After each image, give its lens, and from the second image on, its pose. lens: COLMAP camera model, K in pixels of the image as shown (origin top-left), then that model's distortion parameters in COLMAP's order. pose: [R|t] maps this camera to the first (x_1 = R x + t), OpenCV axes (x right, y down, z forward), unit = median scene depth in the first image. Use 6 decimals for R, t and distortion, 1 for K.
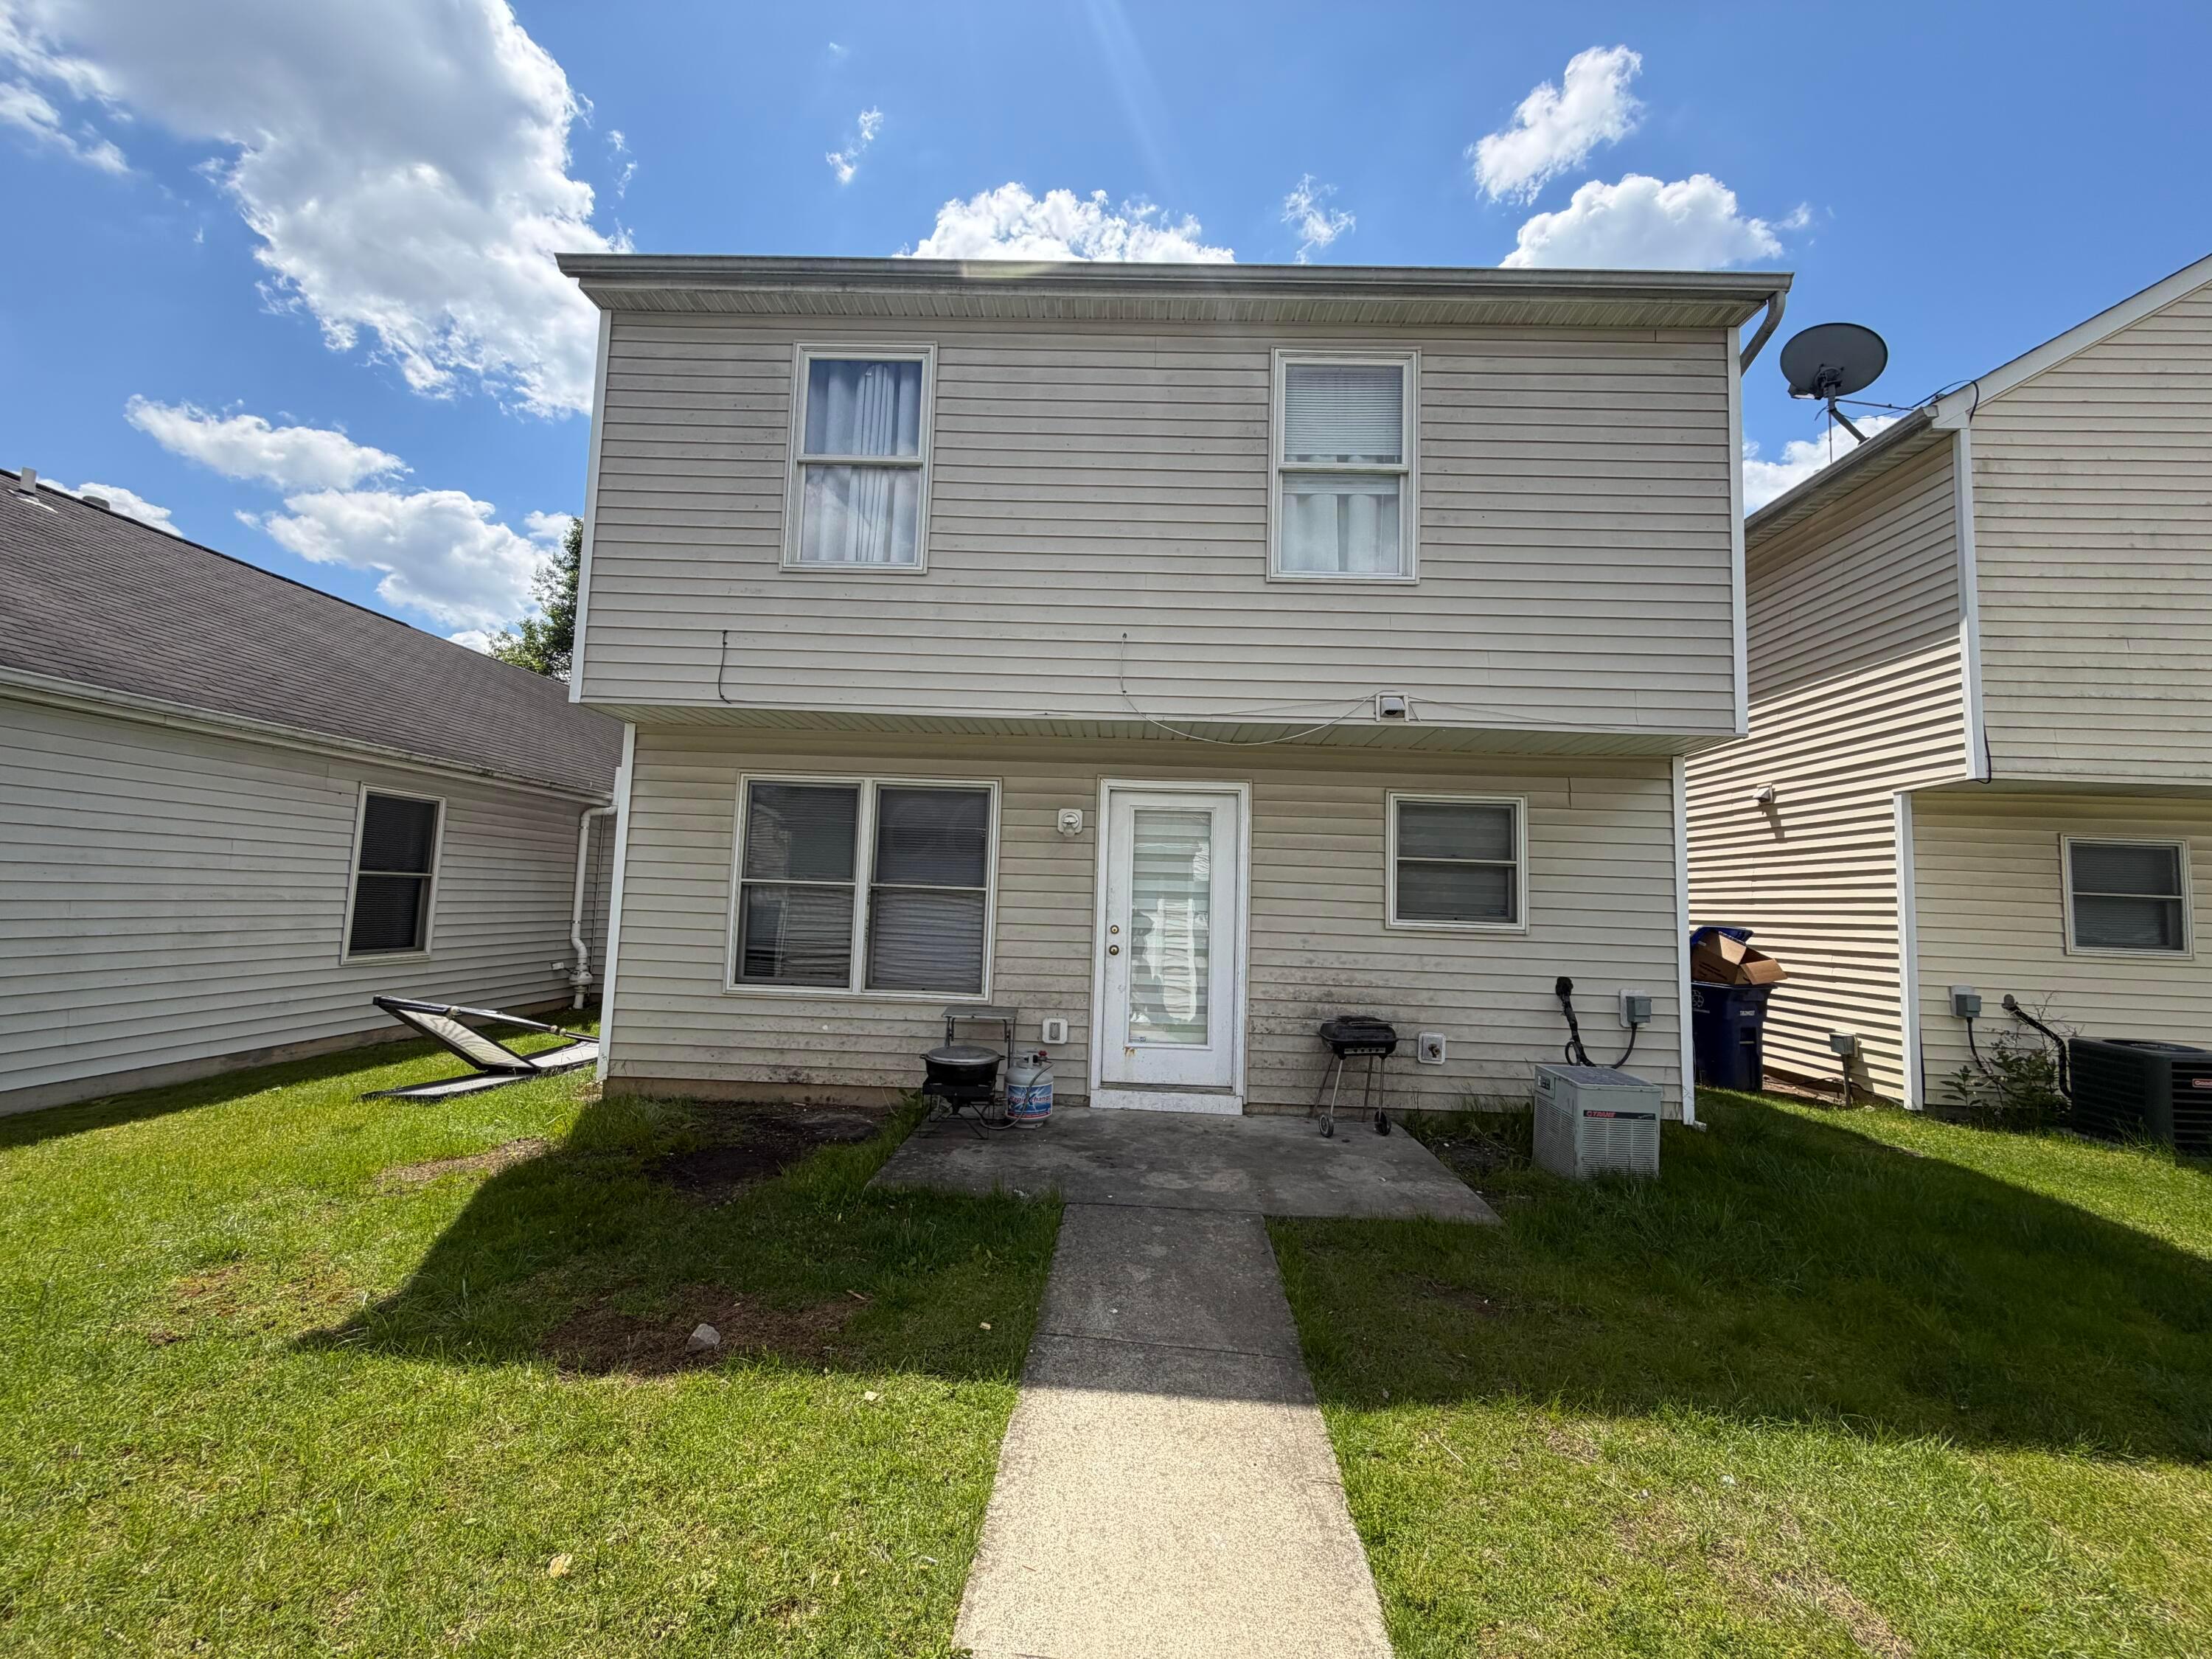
lens RADIAL K [[884.7, 0, 1099.6], [0, 884.7, 829.3], [0, 0, 1]] dist [-0.001186, 0.001038]
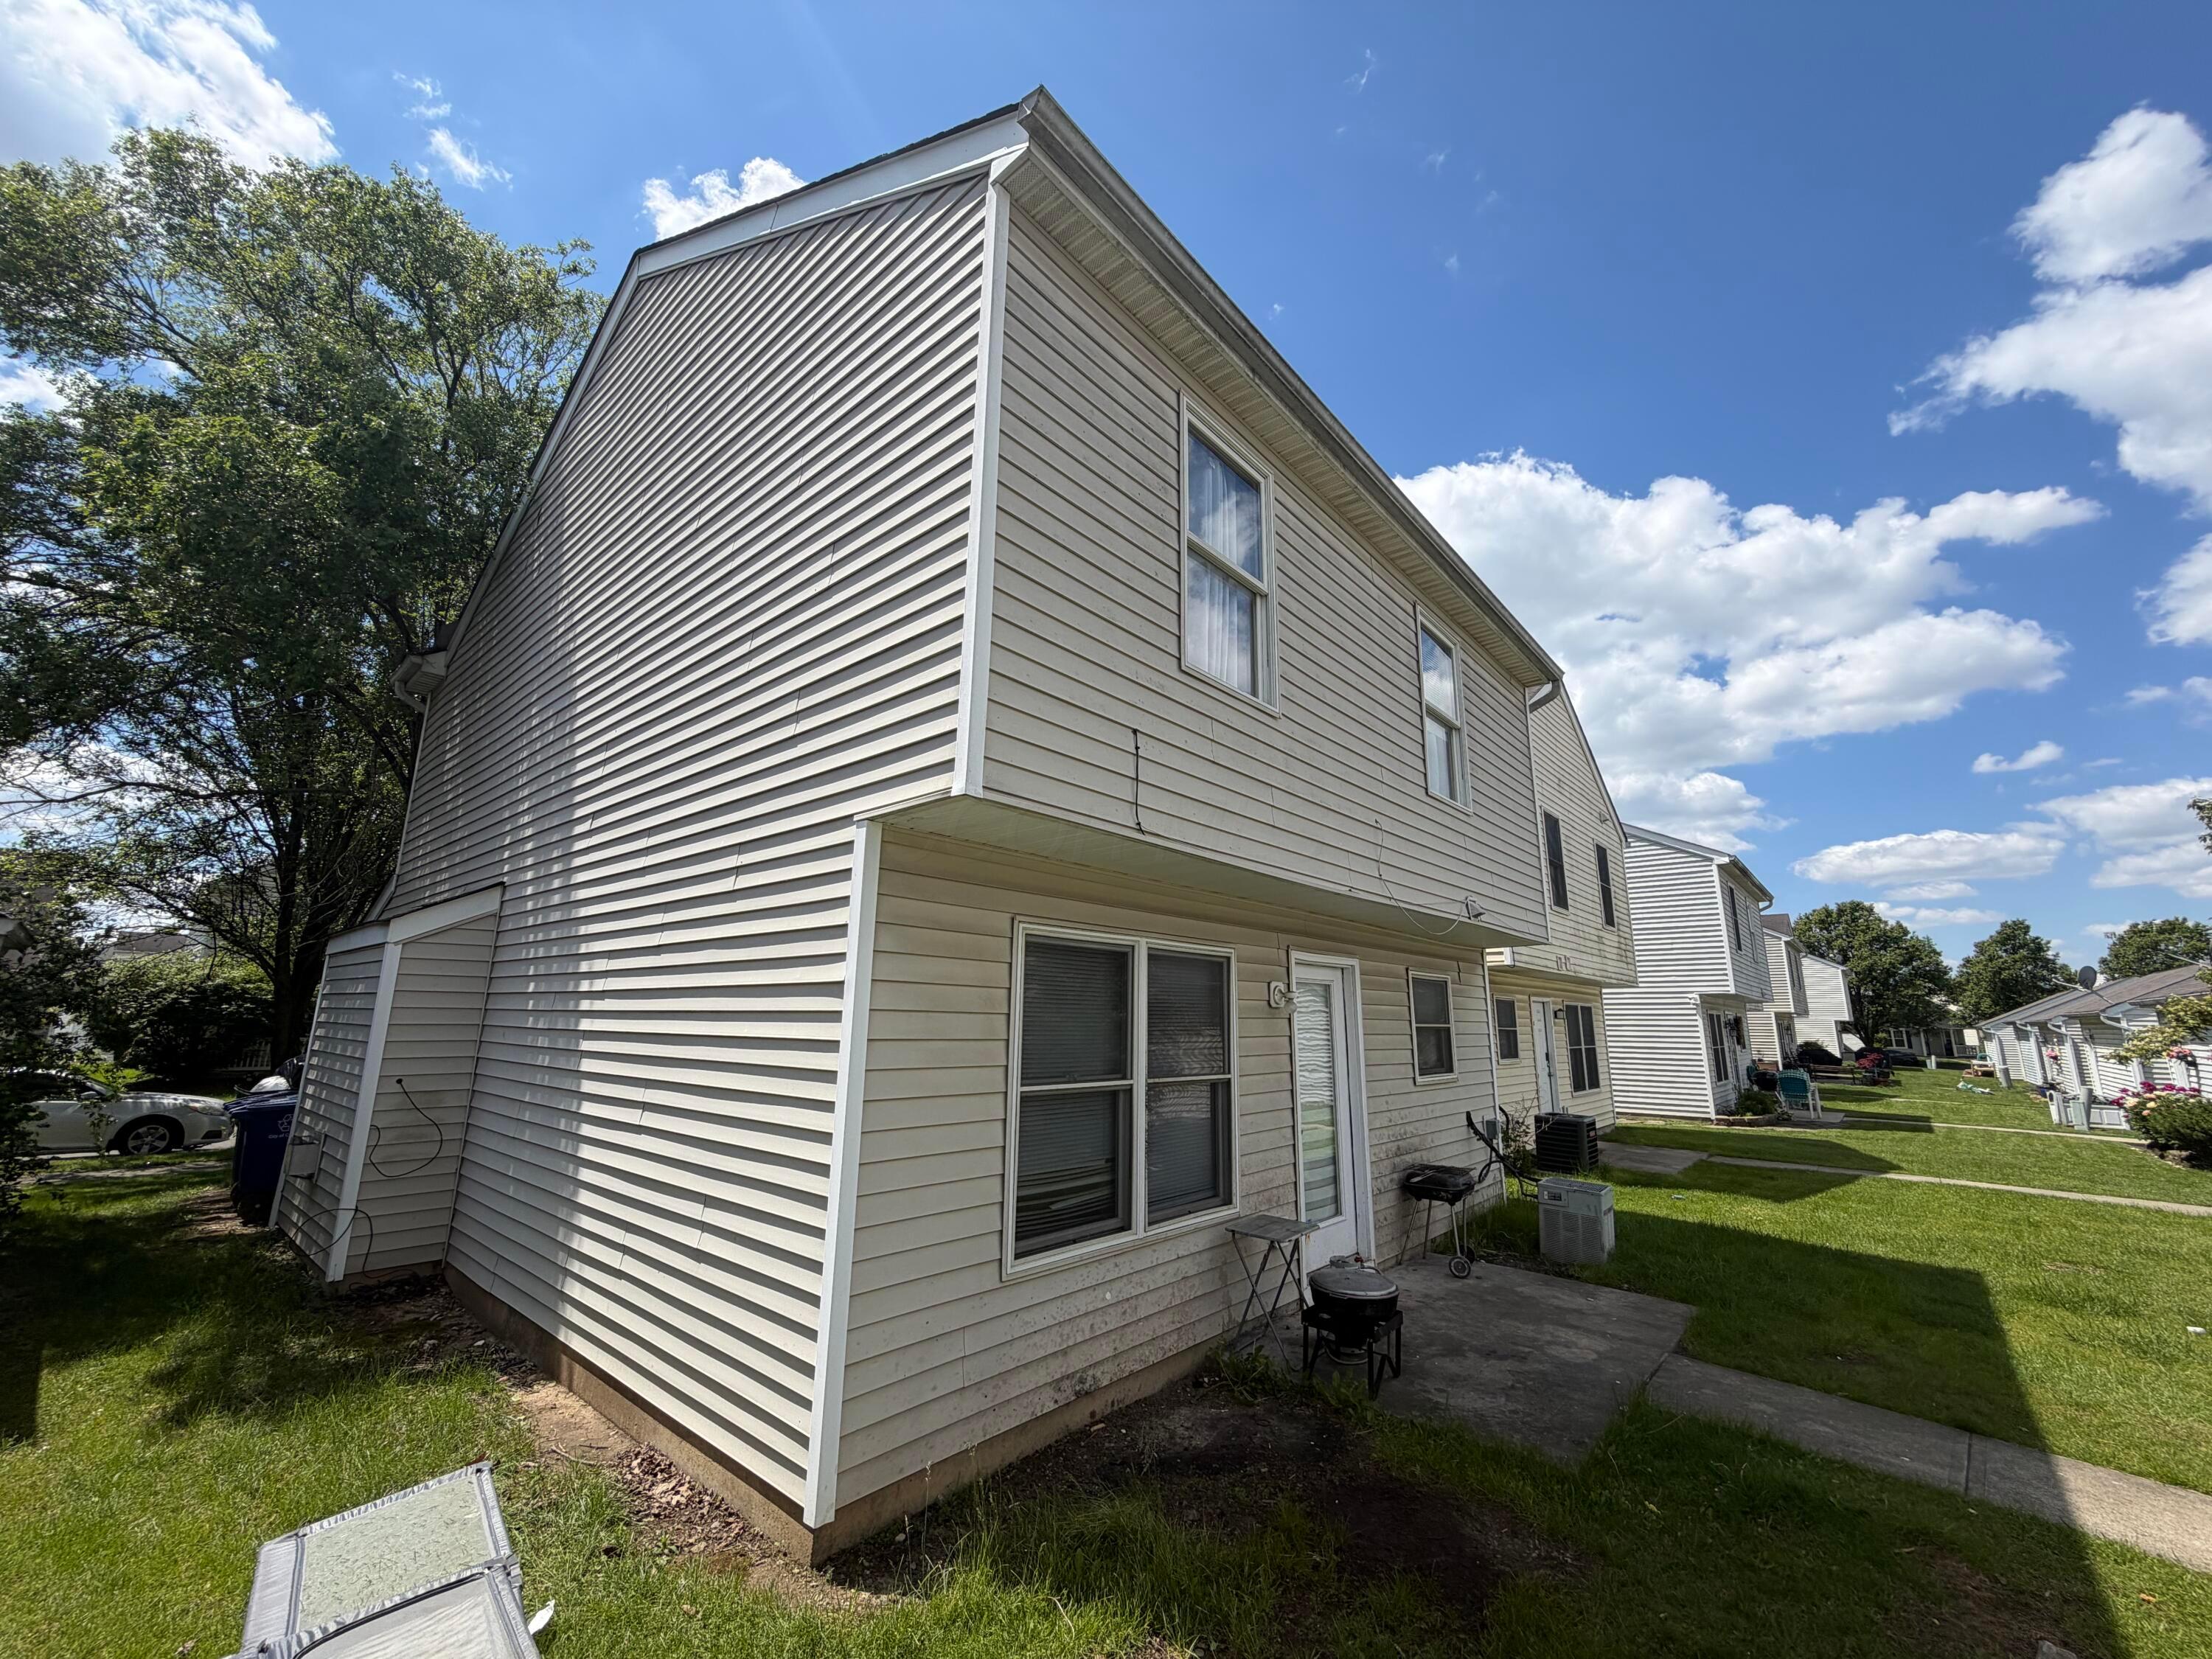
lens RADIAL K [[884.7, 0, 1106.4], [0, 884.7, 827.4], [0, 0, 1]] dist [-0.001186, 0.001038]
pose [[0.629911, 0.138701, 0.764182, -0.927097], [-0.053815, 0.989354, -0.135211, -0.050181], [-0.774801, 0.044046, 0.630670, 0.559860]]
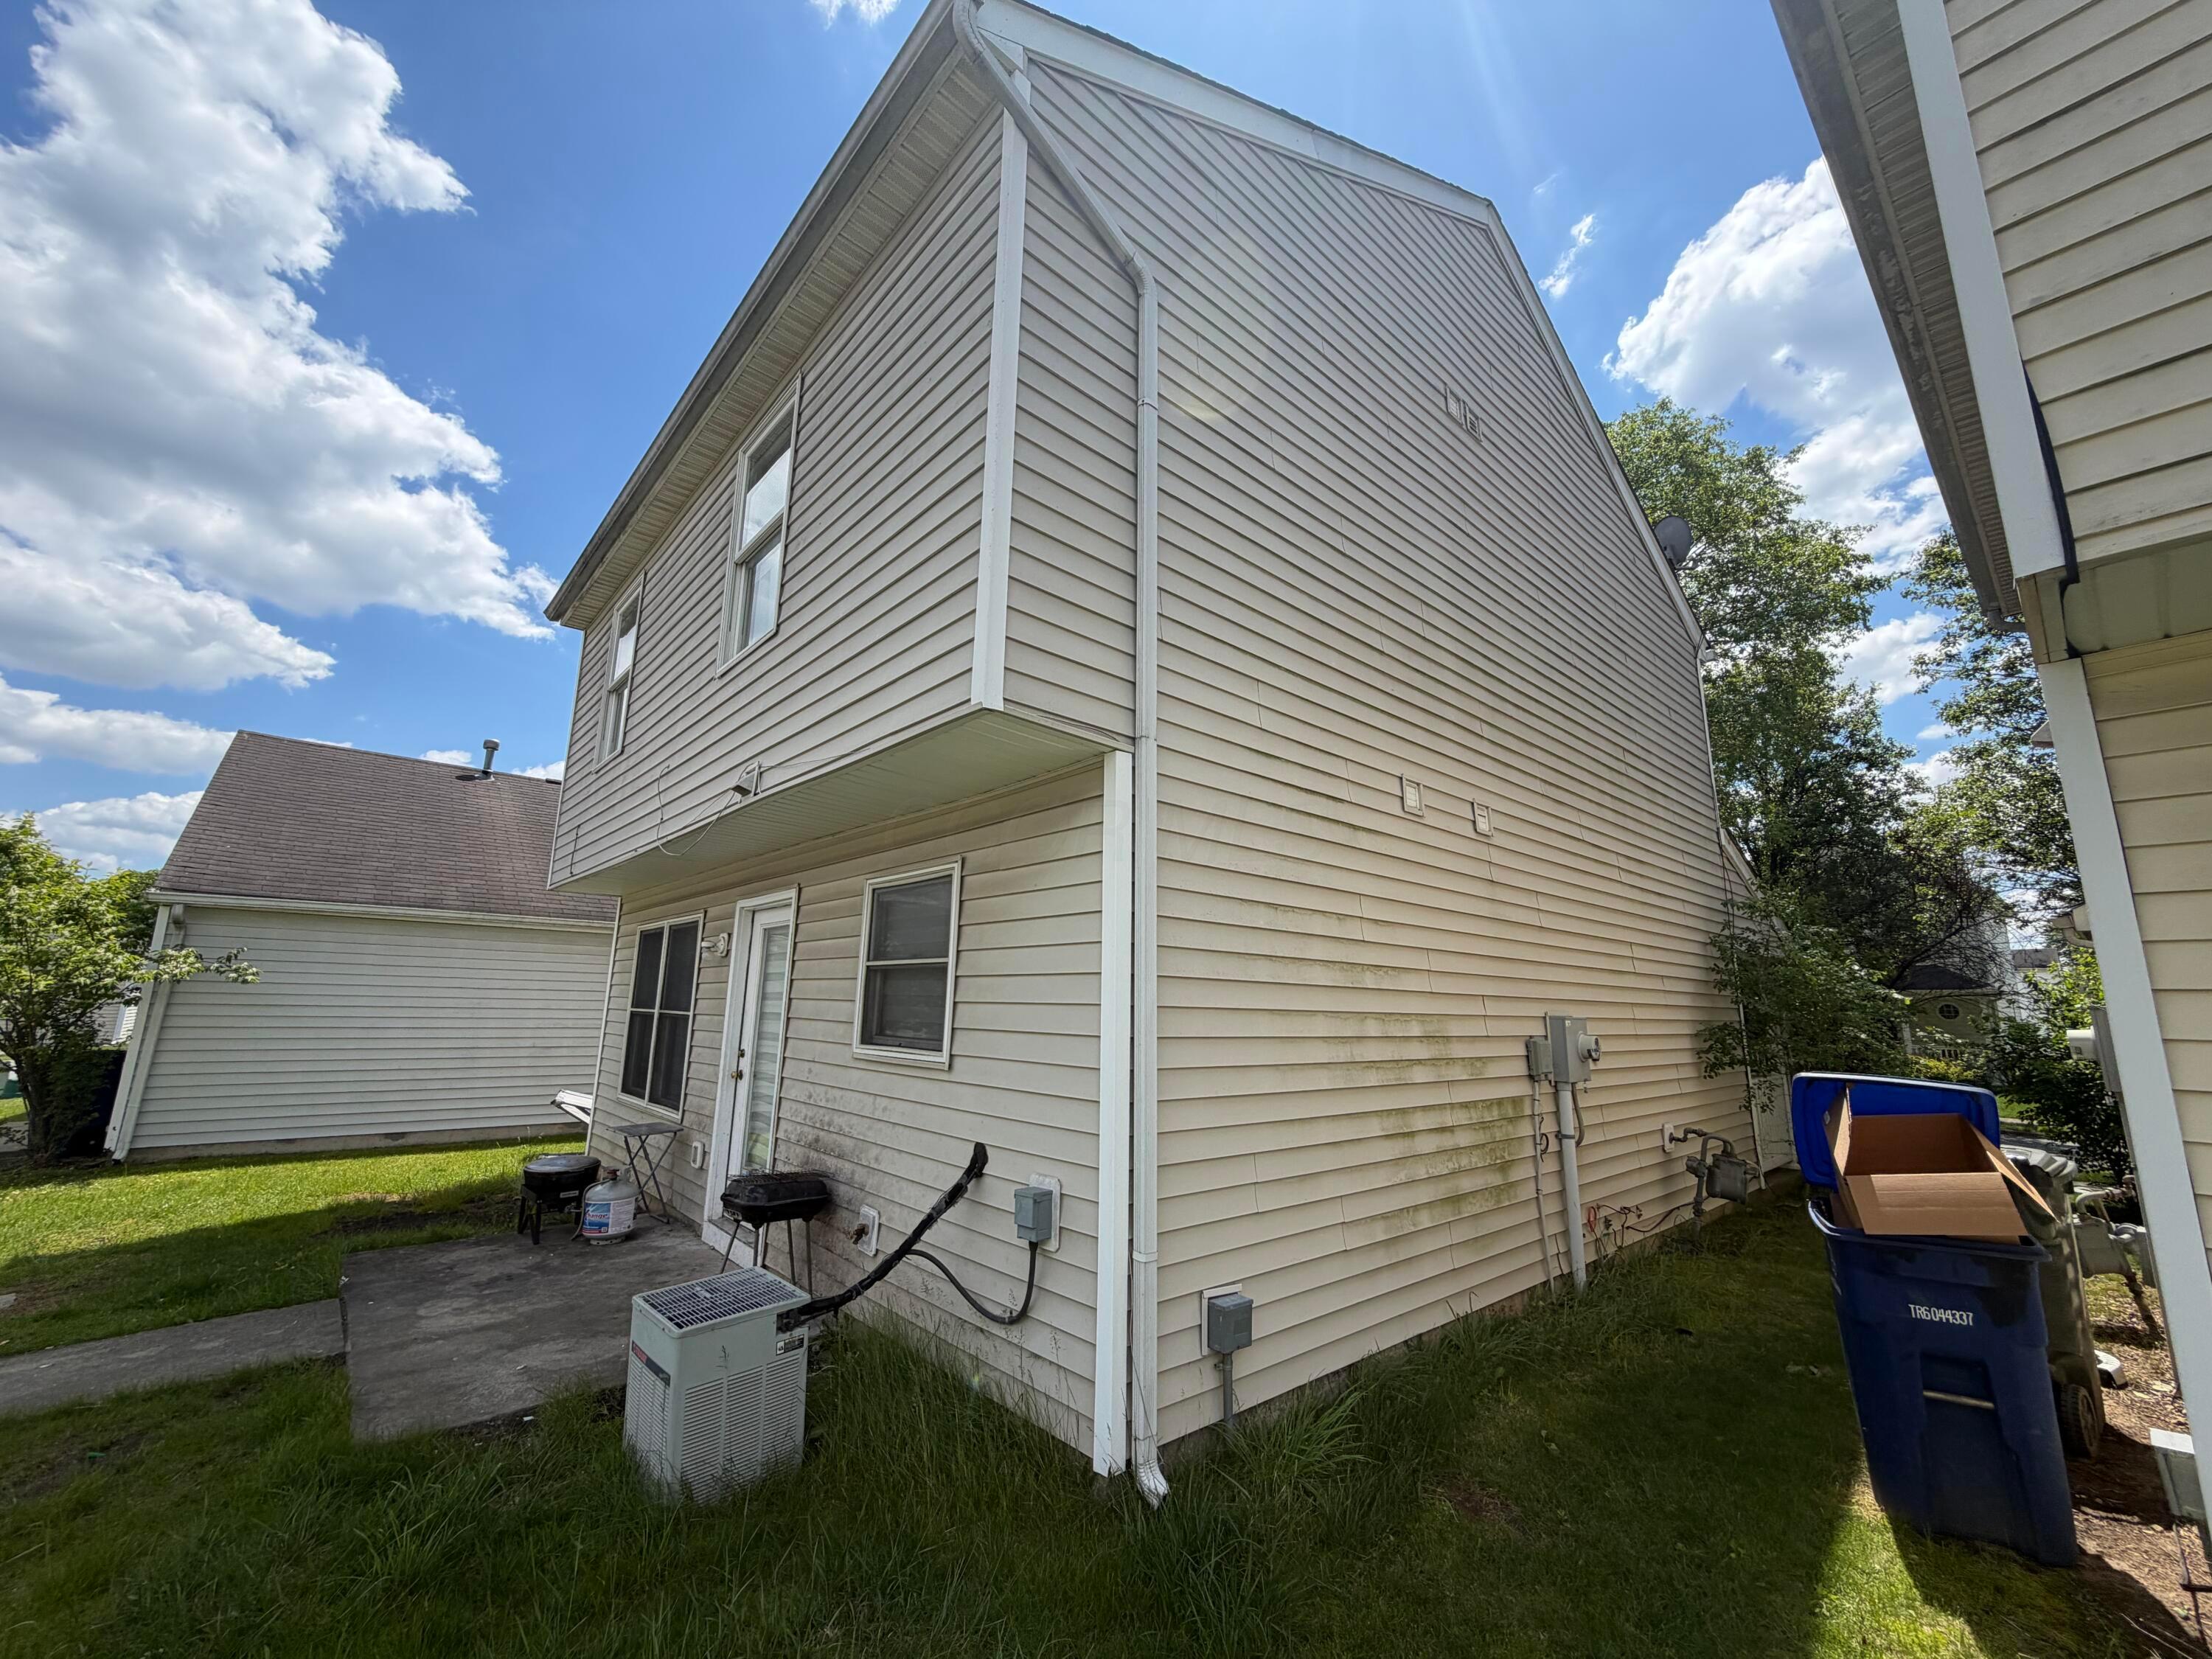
lens RADIAL K [[884.7, 0, 1094.7], [0, 884.7, 822.5], [0, 0, 1]] dist [-0.001186, 0.001038]
pose [[0.681235, -0.170308, -0.711979, 1.067169], [0.063057, 0.982599, -0.174708, 0.060726], [0.729344, 0.074122, 0.680120, 0.625694]]
